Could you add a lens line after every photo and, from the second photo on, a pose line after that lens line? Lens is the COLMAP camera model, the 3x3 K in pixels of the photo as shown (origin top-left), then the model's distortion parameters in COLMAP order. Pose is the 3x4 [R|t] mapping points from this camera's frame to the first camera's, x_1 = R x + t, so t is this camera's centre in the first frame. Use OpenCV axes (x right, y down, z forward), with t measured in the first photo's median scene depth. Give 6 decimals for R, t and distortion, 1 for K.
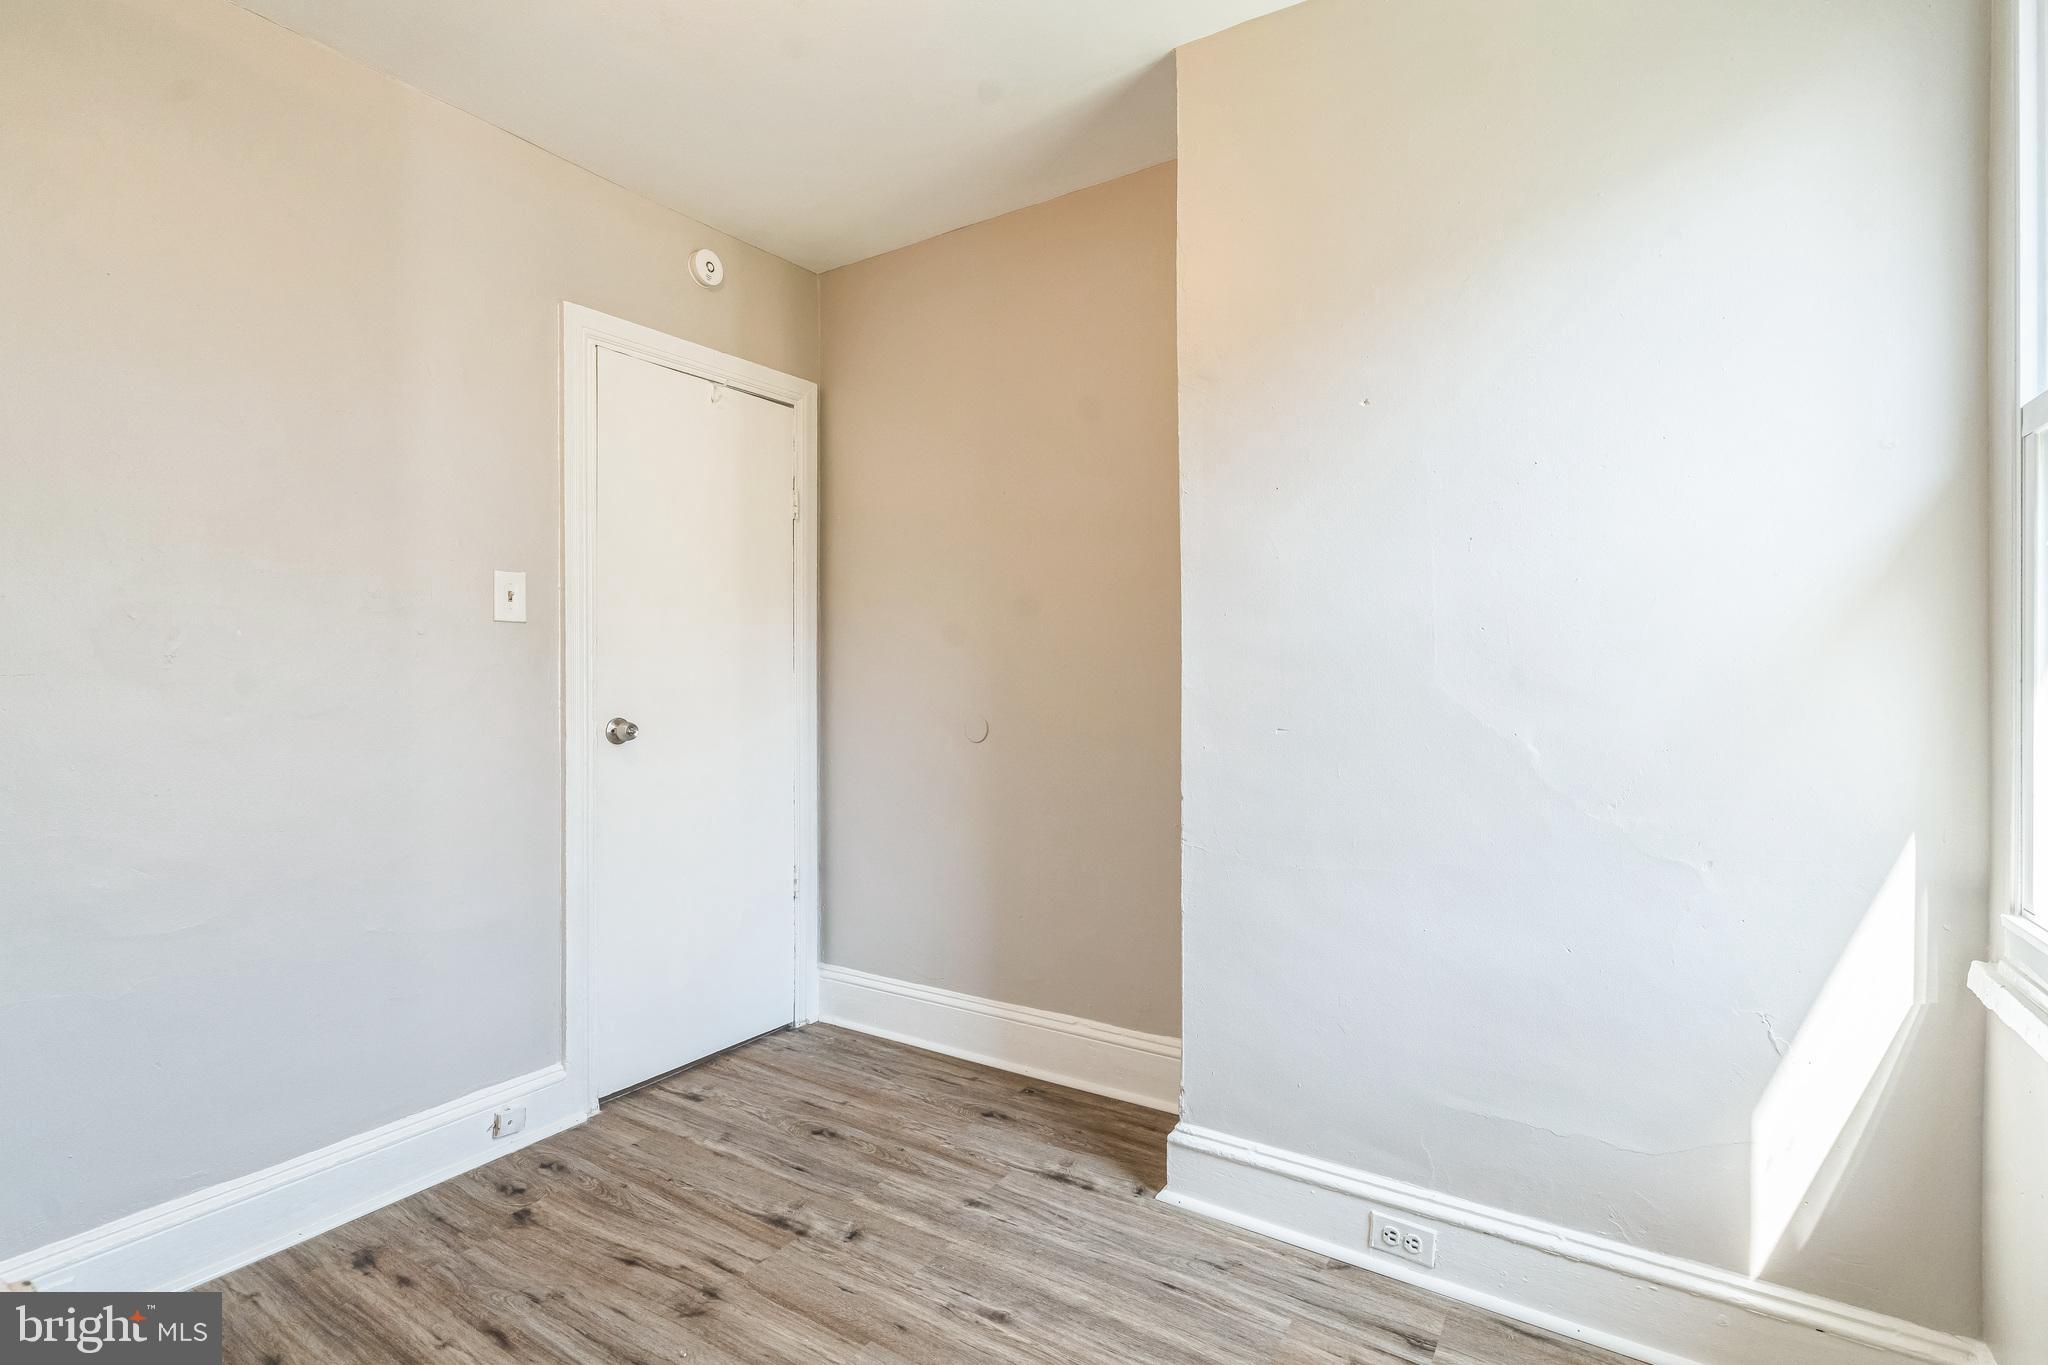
lens RADIAL K [[950.7, 0, 1014.3], [0, 950.7, 681.1], [0, 0, 1]] dist [-0.013094, 0.004603]
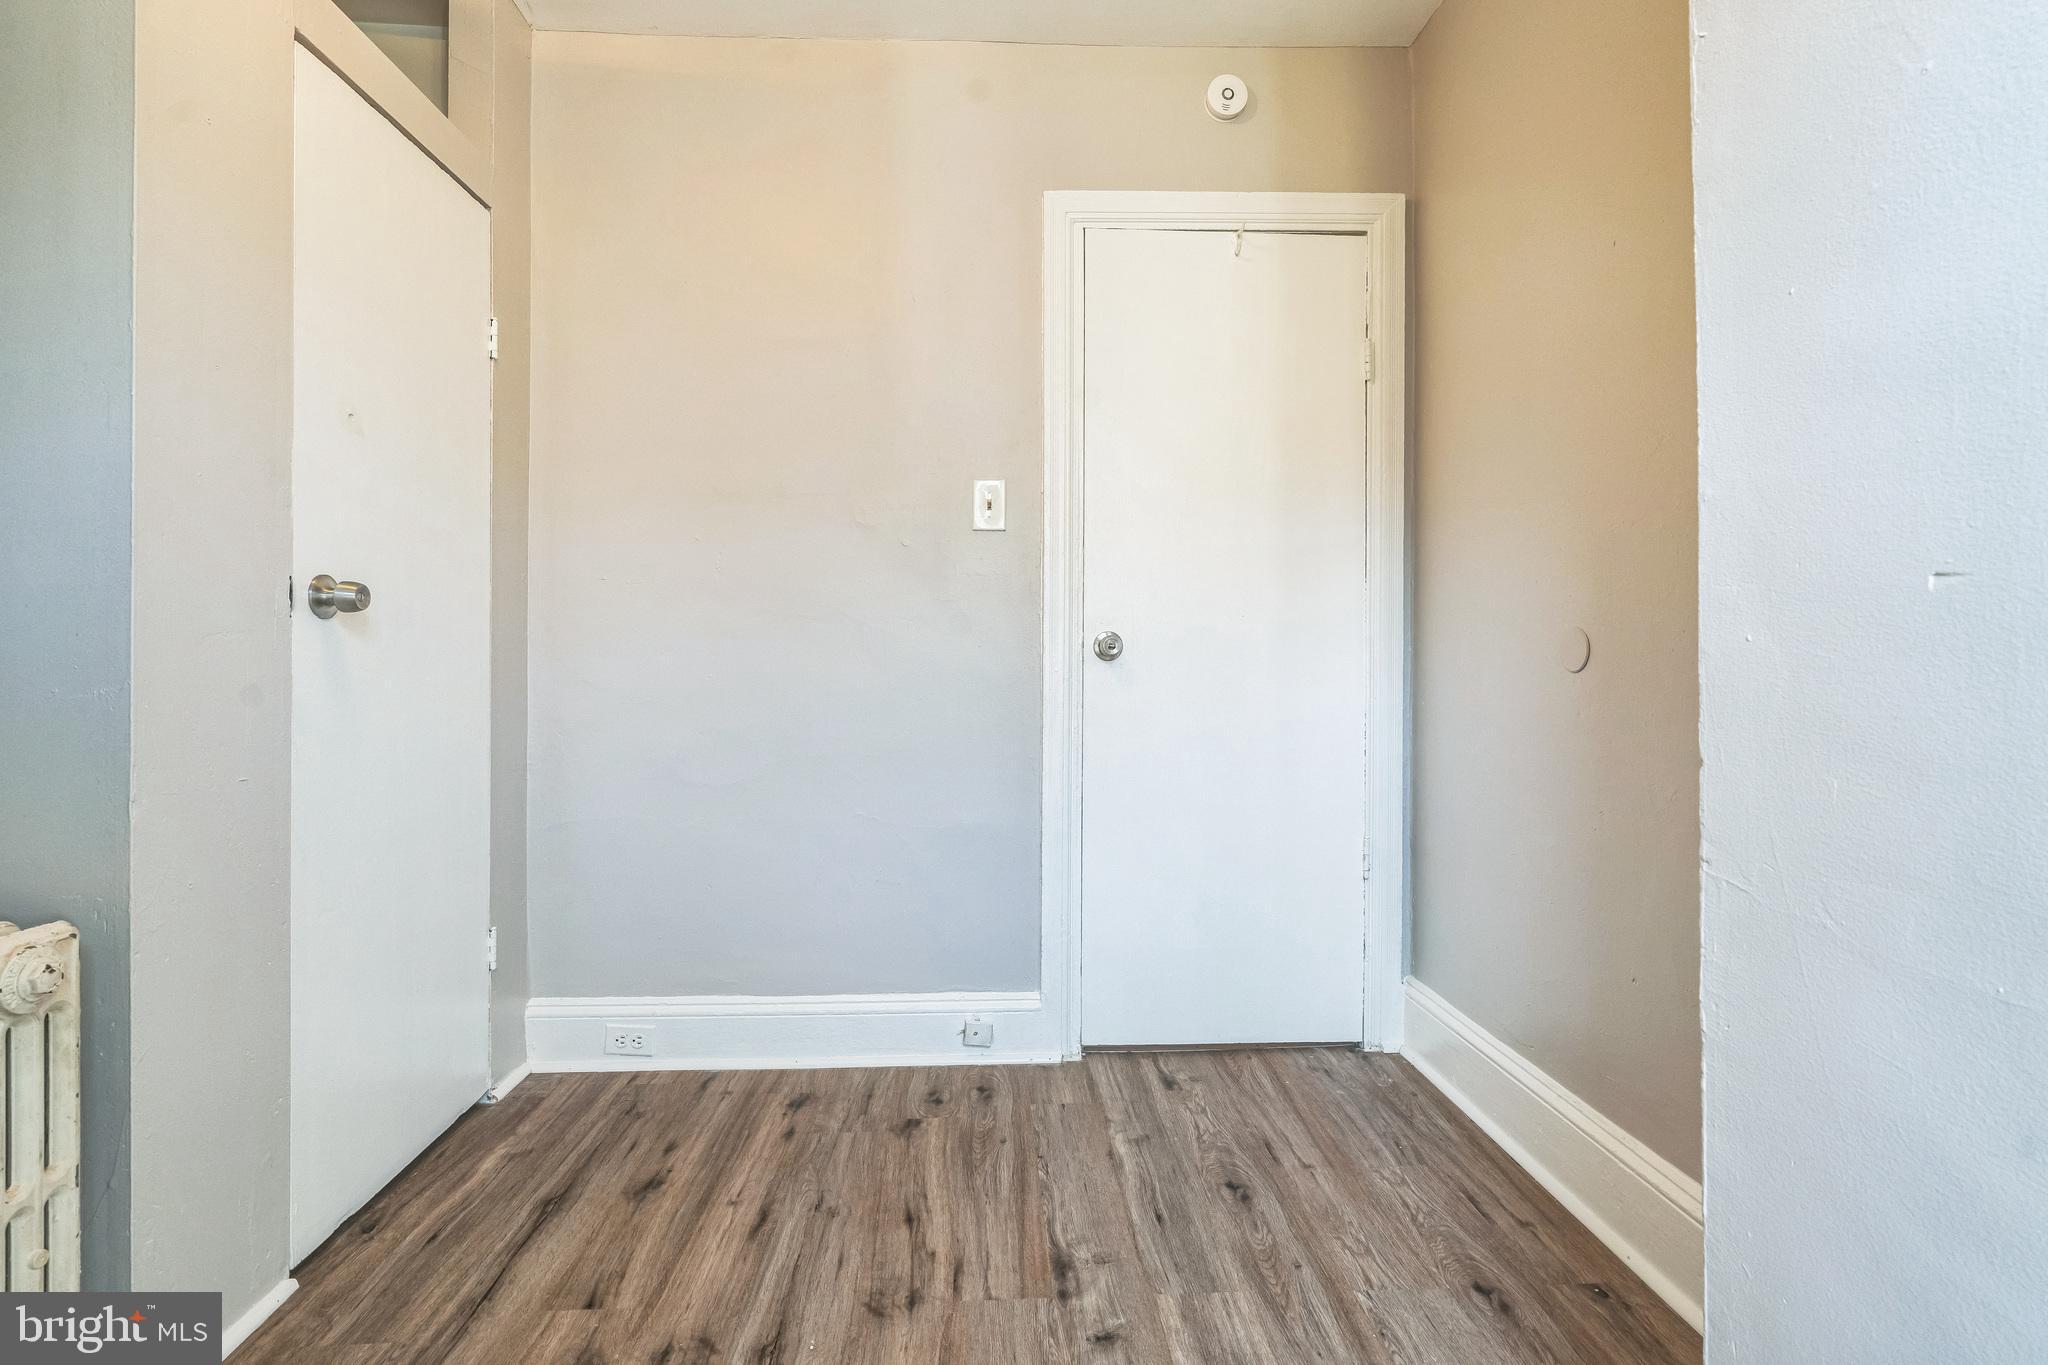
lens RADIAL K [[950.7, 0, 1029.4], [0, 950.7, 652.9], [0, 0, 1]] dist [-0.013094, 0.004603]
pose [[0.586248, 0.001355, -0.810131, 0.290518], [-0.005397, 0.999983, -0.002233, 0.065317], [0.810114, 0.005681, 0.586245, 0.435886]]
